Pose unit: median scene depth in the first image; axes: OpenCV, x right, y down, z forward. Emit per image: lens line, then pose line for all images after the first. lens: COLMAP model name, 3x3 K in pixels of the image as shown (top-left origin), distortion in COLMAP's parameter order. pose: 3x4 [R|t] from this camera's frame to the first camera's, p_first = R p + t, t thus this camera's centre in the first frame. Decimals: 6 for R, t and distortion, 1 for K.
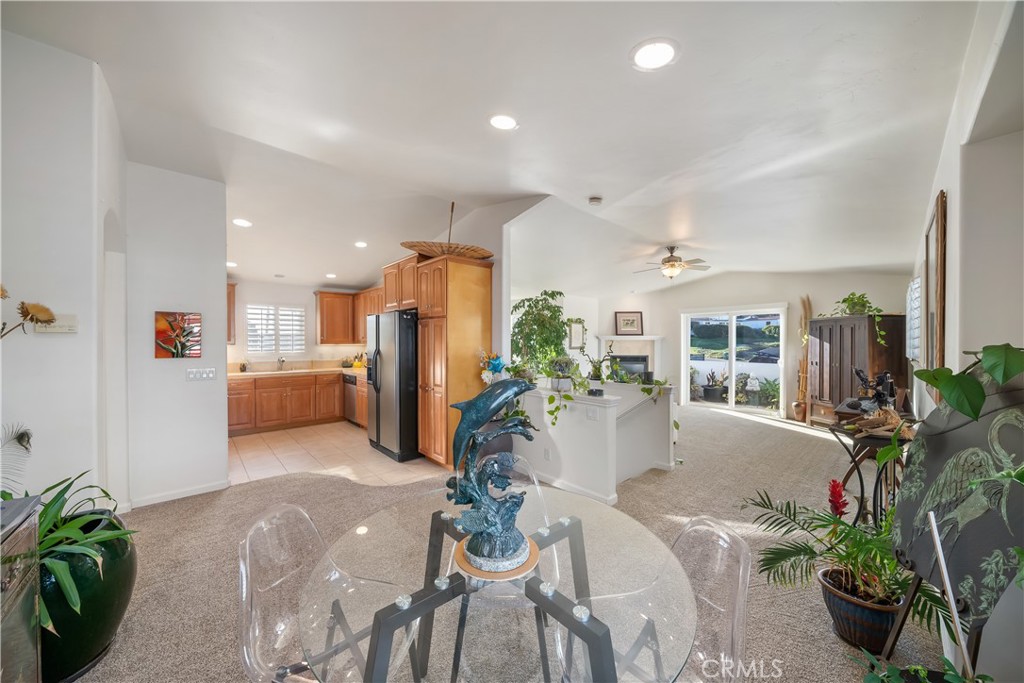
lens RADIAL K [[354.7, 0, 495.1], [0, 354.7, 346.1], [0, 0, 1]] dist [-0.009720, -0.000033]
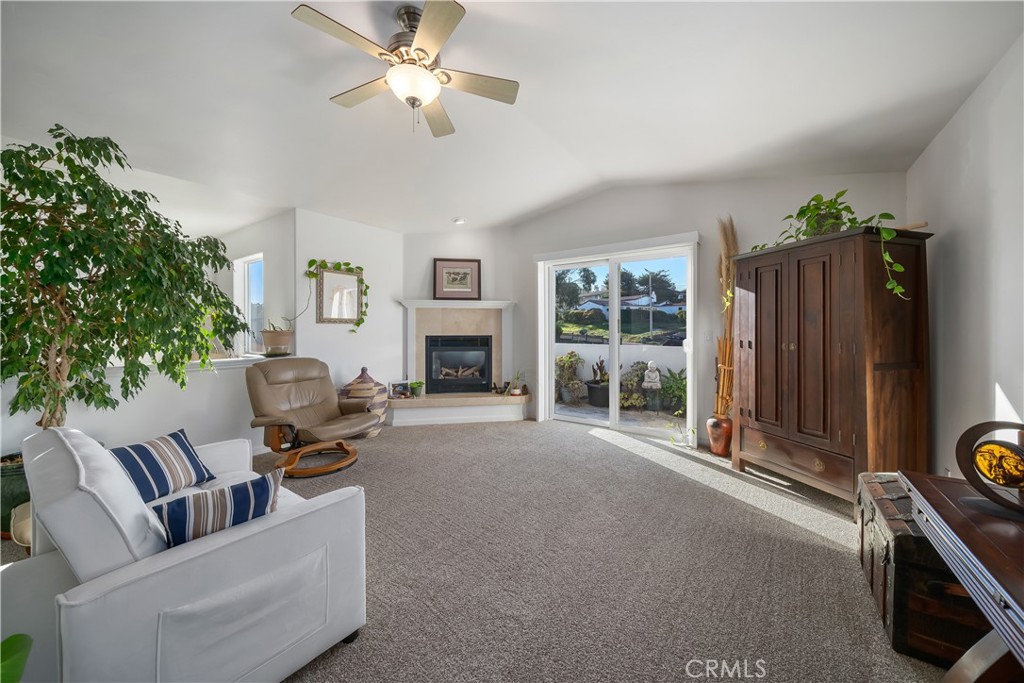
lens RADIAL K [[366.8, 0, 518.6], [0, 366.8, 330.3], [0, 0, 1]] dist [-0.000711, 0.000028]
pose [[0.970864, -0.003493, 0.239607, 0.413234], [0.004890, 0.999974, -0.005234, 0.026583], [-0.239583, 0.006253, 0.970856, 0.502304]]
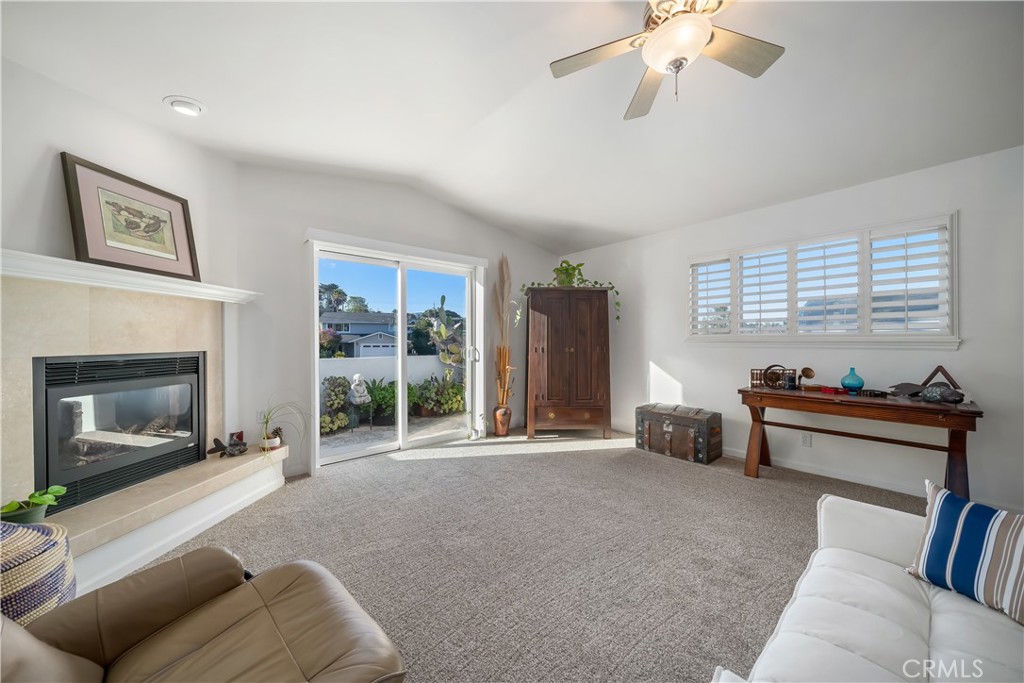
lens RADIAL K [[352.9, 0, 507.4], [0, 352.9, 339.1], [0, 0, 1]] dist [0.000228, 0.000007]
pose [[0.017704, -0.000764, 0.999843, 0.163518], [0.010102, 0.999949, 0.000586, 0.022818], [-0.999792, 0.010090, 0.017711, 0.914772]]
